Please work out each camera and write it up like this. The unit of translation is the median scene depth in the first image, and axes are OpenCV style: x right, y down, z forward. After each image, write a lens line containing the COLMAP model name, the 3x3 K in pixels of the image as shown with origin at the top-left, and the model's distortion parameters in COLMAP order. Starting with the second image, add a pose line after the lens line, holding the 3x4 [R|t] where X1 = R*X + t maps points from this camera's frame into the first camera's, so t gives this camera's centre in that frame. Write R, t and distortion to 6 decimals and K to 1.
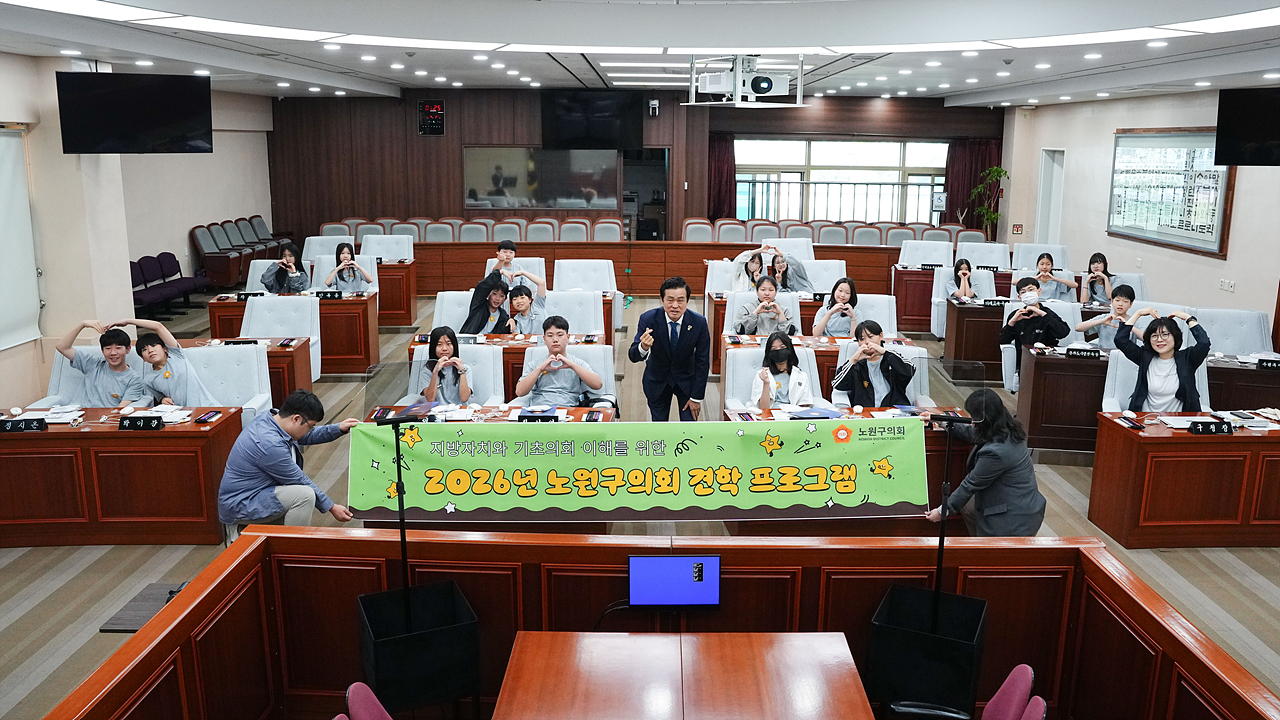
lens RADIAL K [[982.5, 0, 648.5], [0, 982.5, 349.6], [0, 0, 1]] dist [-0.084553, 0.020026]
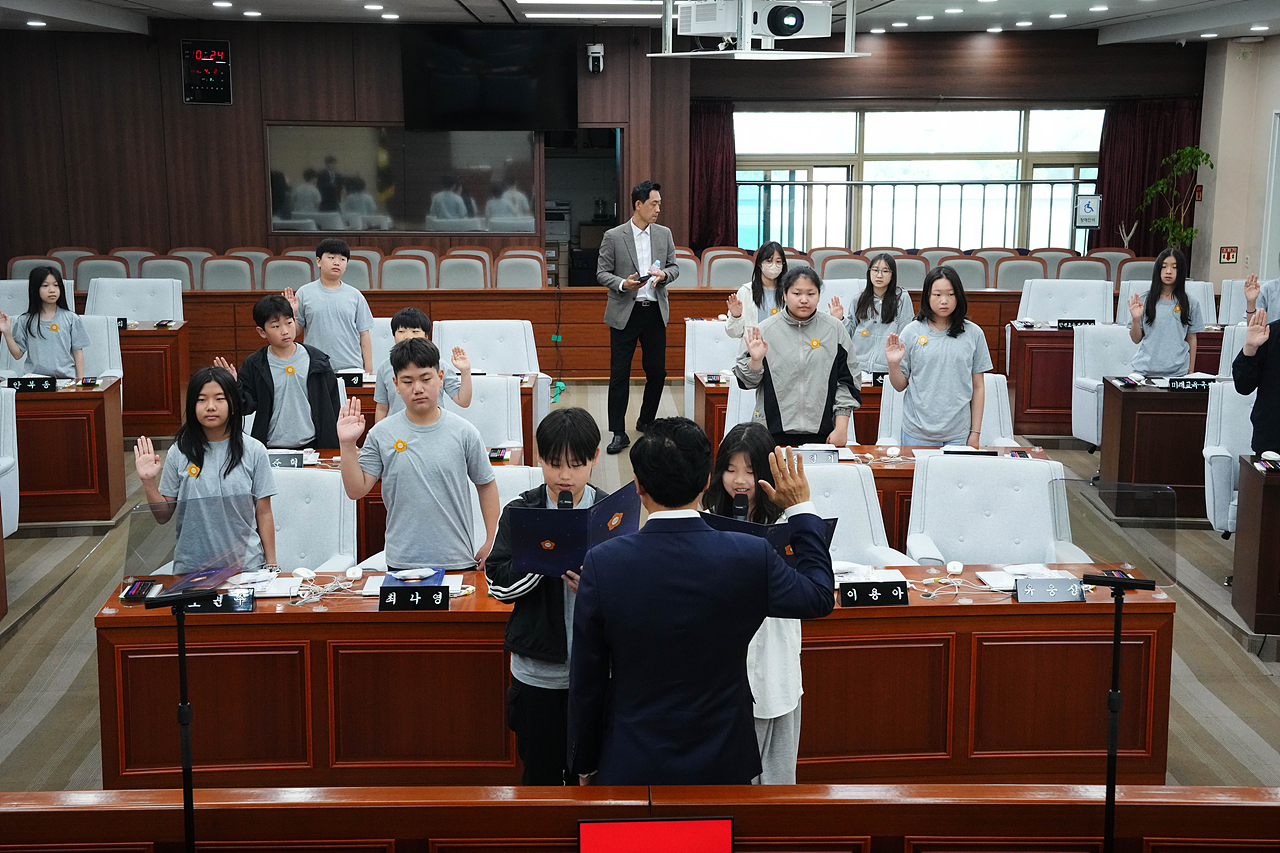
lens RADIAL K [[1680.0, 0, 635.5], [0, 1680.0, 436.1], [0, 0, 1]] dist [0.165872, 0.000000]
pose [[0.999491, -0.012820, 0.029200, -0.004645], [0.013425, 0.999697, -0.020634, -0.000162], [-0.028927, 0.021016, 0.999361, -0.011490]]
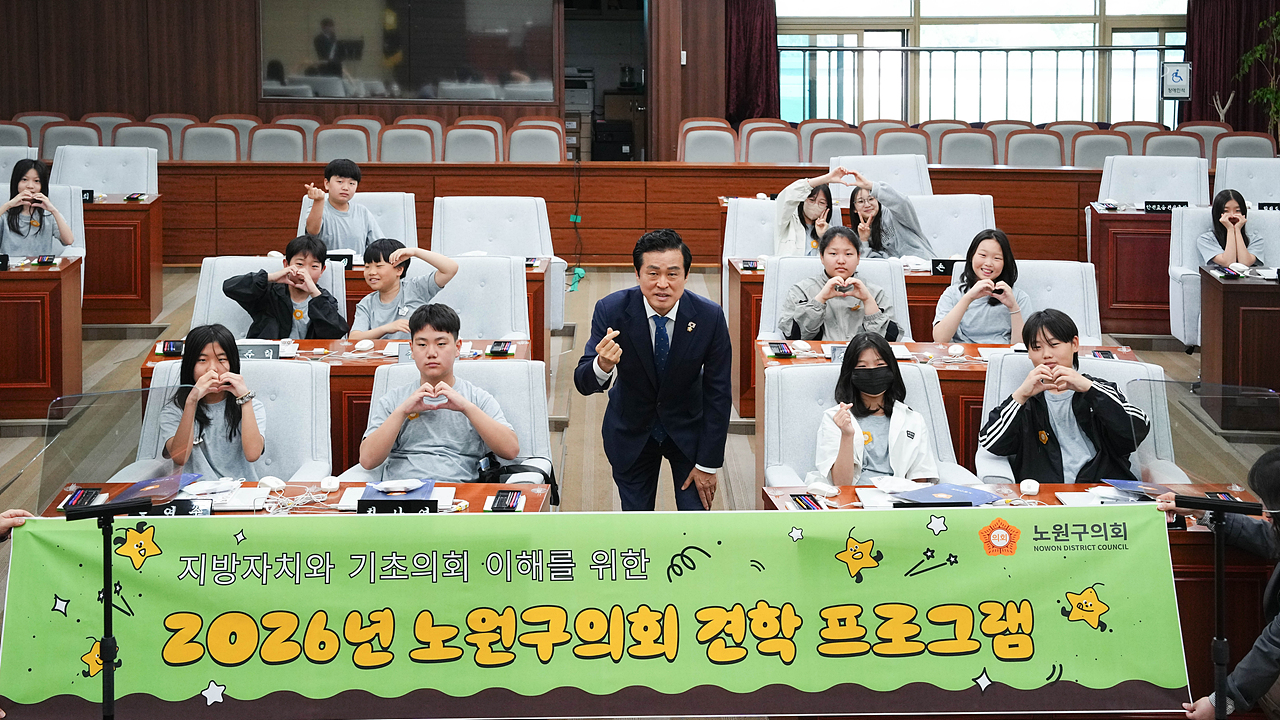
lens RADIAL K [[1811.9, 0, 628.5], [0, 1811.9, 349.7], [0, 0, 1]] dist [0.187316, 0.000000]
pose [[0.999961, -0.001463, 0.008708, -0.000763], [0.001544, 0.999955, -0.009338, -0.001016], [-0.008694, 0.009351, 0.999918, 0.033326]]
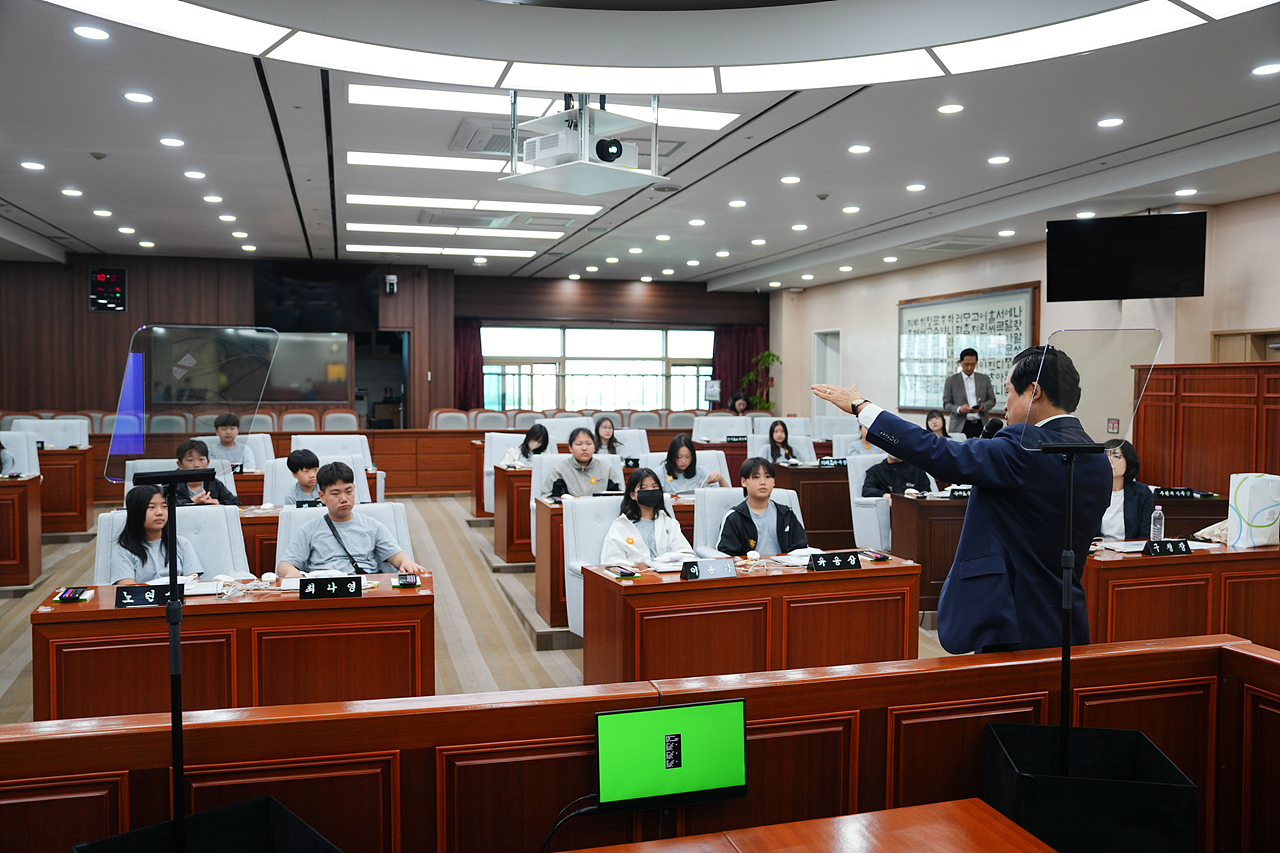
lens RADIAL K [[1044.5, 0, 639.2], [0, 1044.5, 431.9], [0, 0, 1]] dist [-0.056686, 0.066659]
pose [[0.960863, -0.017209, 0.276490, -0.059514], [0.061928, 0.986154, -0.153832, 0.052131], [-0.270015, 0.164934, 0.948625, 0.139883]]
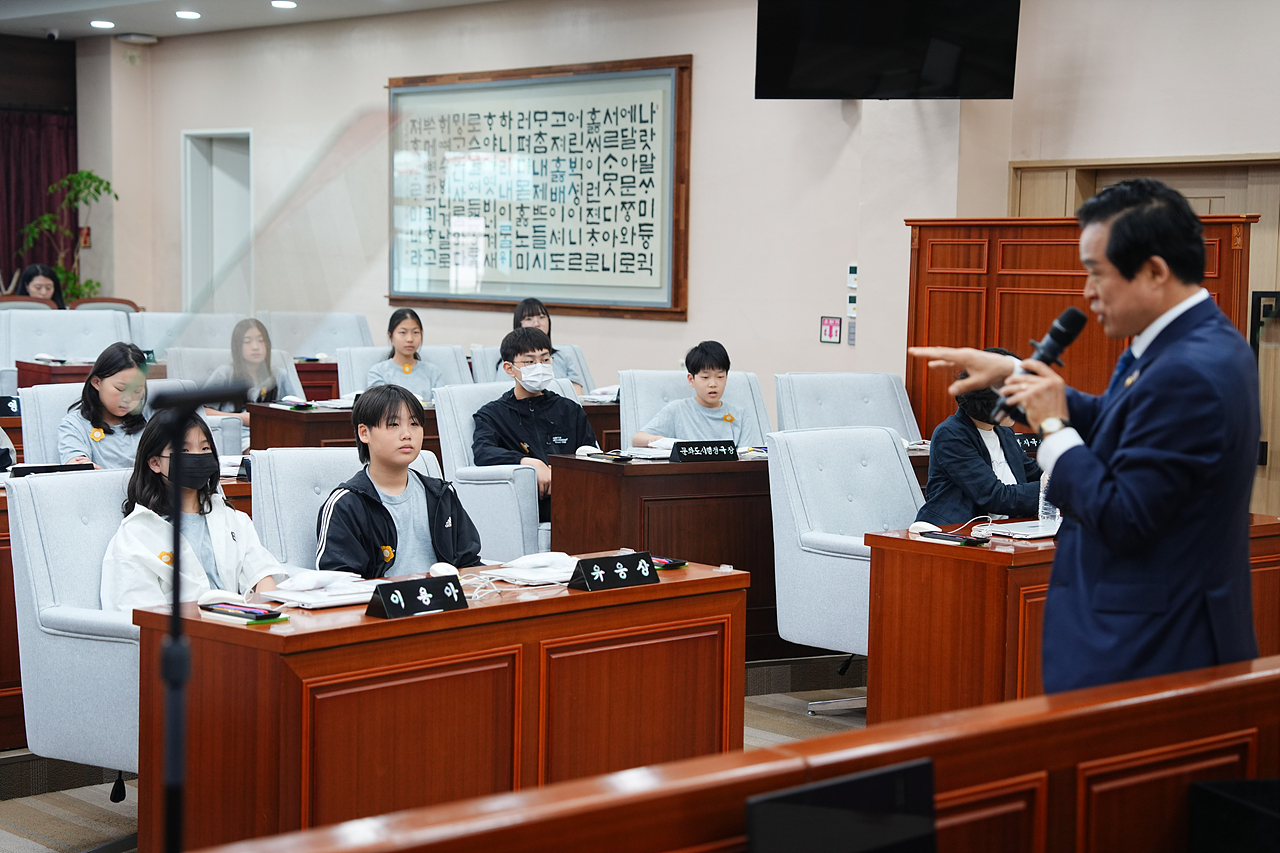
lens RADIAL K [[2217.6, 0, 648.2], [0, 2217.6, 438.5], [0, 0, 1]] dist [0.233105, 0.000000]
pose [[0.741981, -0.046765, 0.668788, -0.201452], [0.127375, 0.989228, -0.072143, 0.050797], [-0.658209, 0.138715, 0.739945, 0.160610]]
